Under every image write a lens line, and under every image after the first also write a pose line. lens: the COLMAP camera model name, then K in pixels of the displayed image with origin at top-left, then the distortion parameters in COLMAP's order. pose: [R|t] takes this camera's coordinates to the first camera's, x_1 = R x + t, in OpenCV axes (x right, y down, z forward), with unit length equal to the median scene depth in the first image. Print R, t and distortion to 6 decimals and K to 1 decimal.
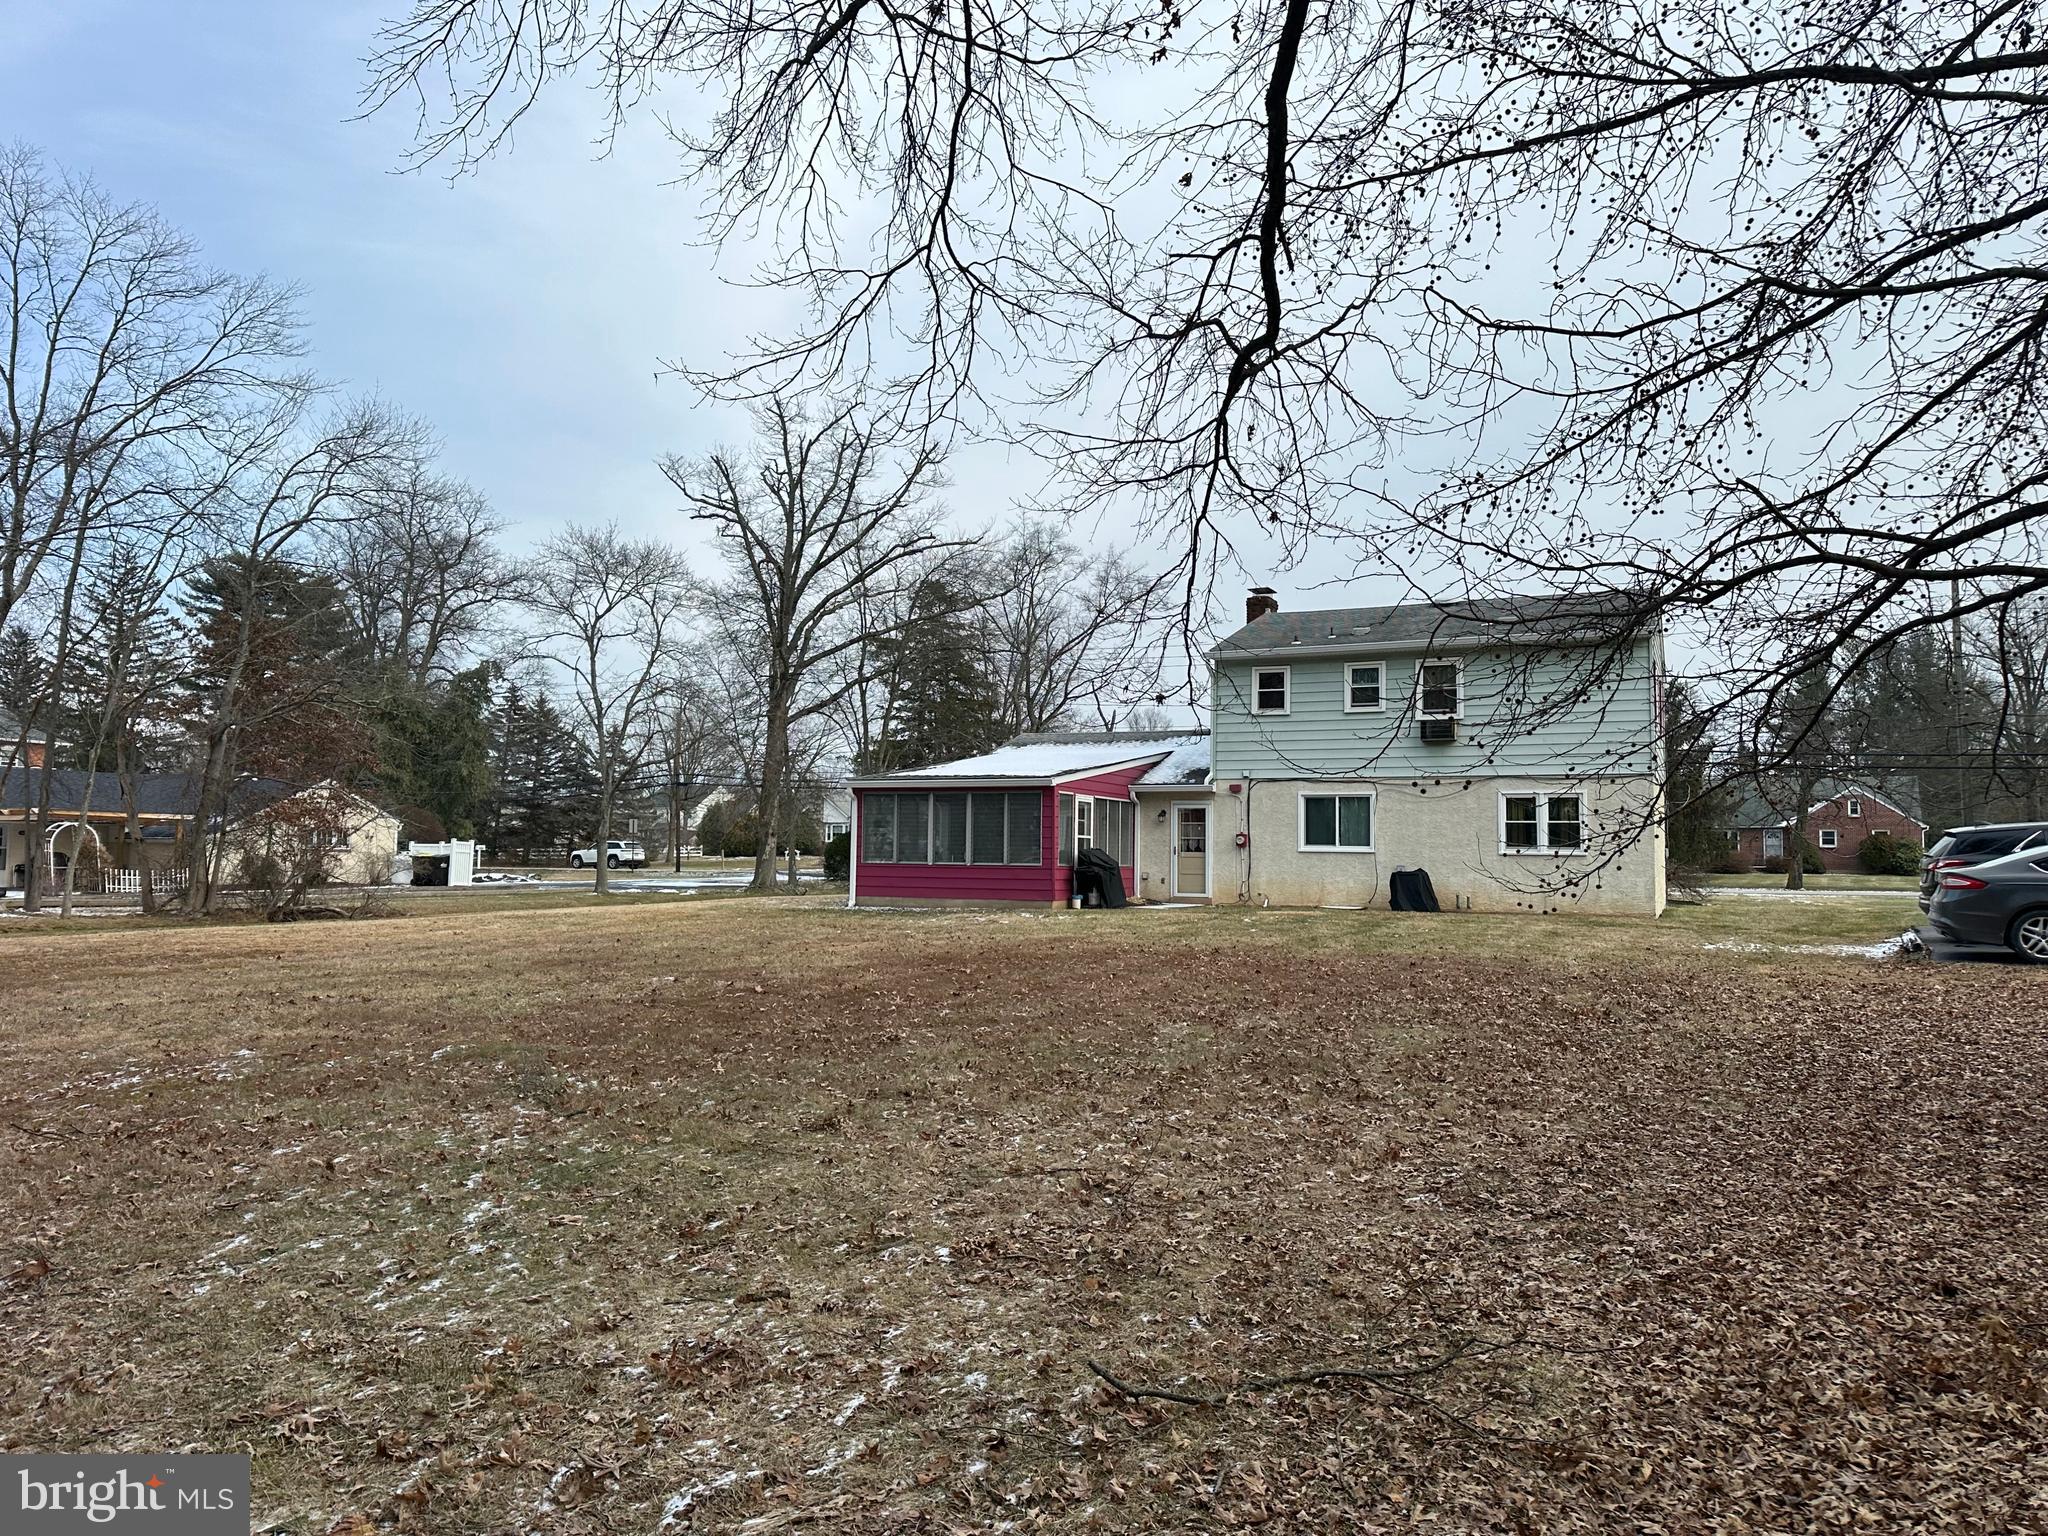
lens RADIAL K [[1434.5, 0, 1024.0], [0, 1434.5, 768.0], [0, 0, 1]] dist [0.000595, -0.024623]
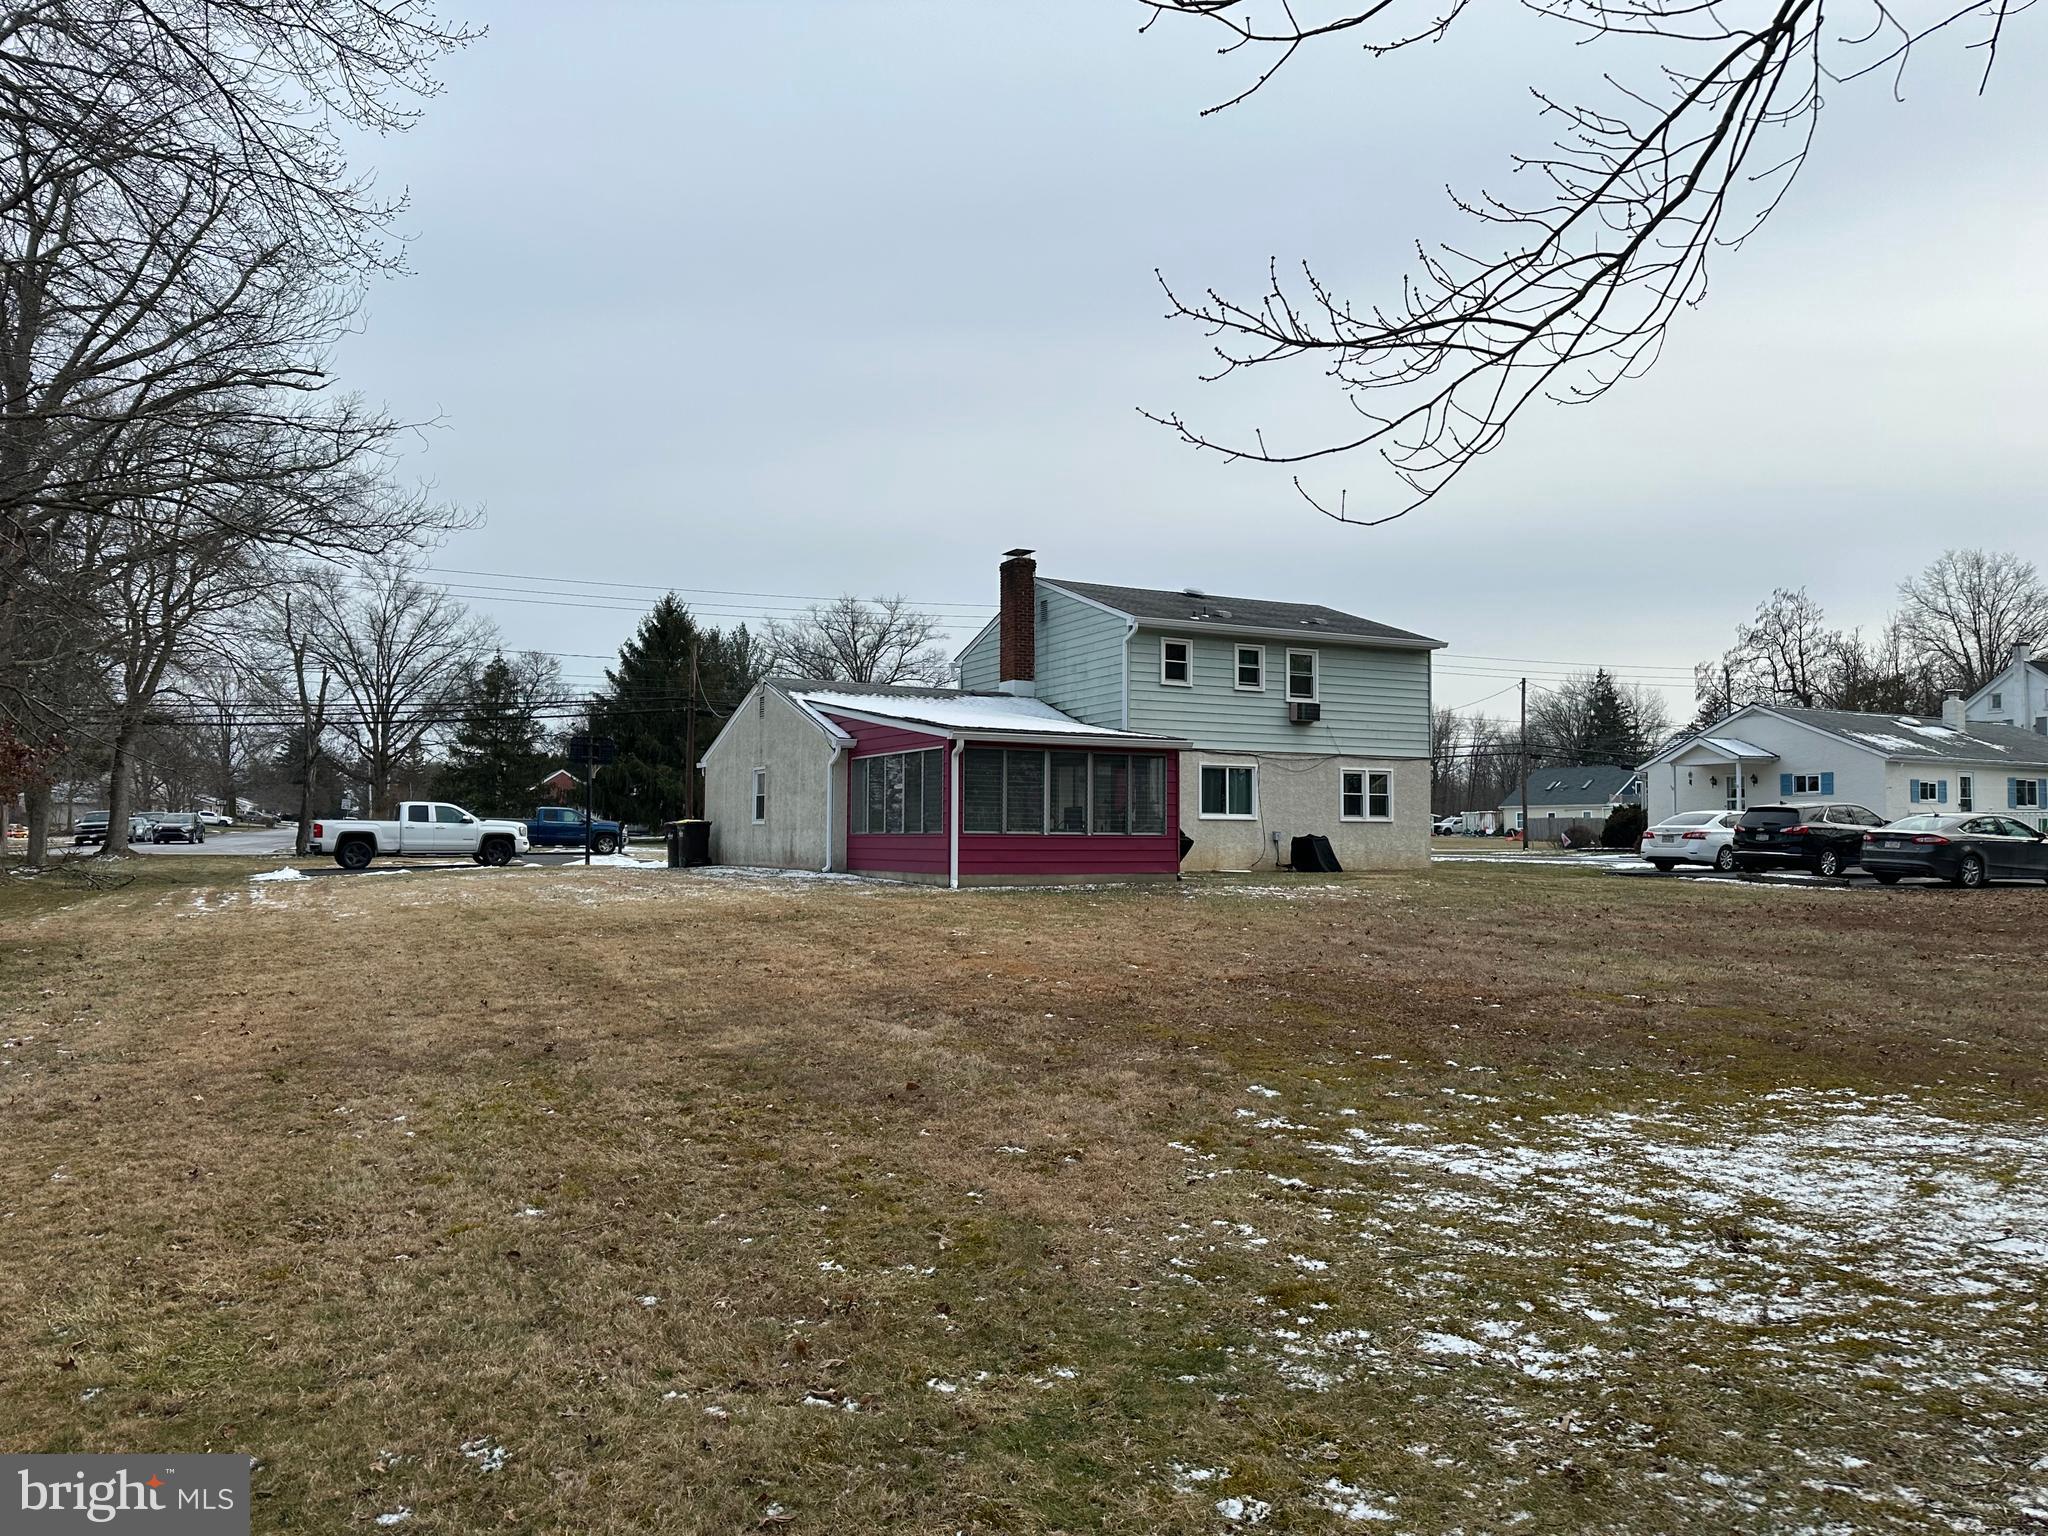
lens RADIAL K [[1434.5, 0, 1024.0], [0, 1434.5, 768.0], [0, 0, 1]] dist [0.000595, -0.024623]
pose [[0.586412, 0.026851, 0.809568, -0.750485], [-0.047300, 0.998880, 0.001132, 0.026606], [-0.808631, -0.038957, 0.587025, 0.506946]]
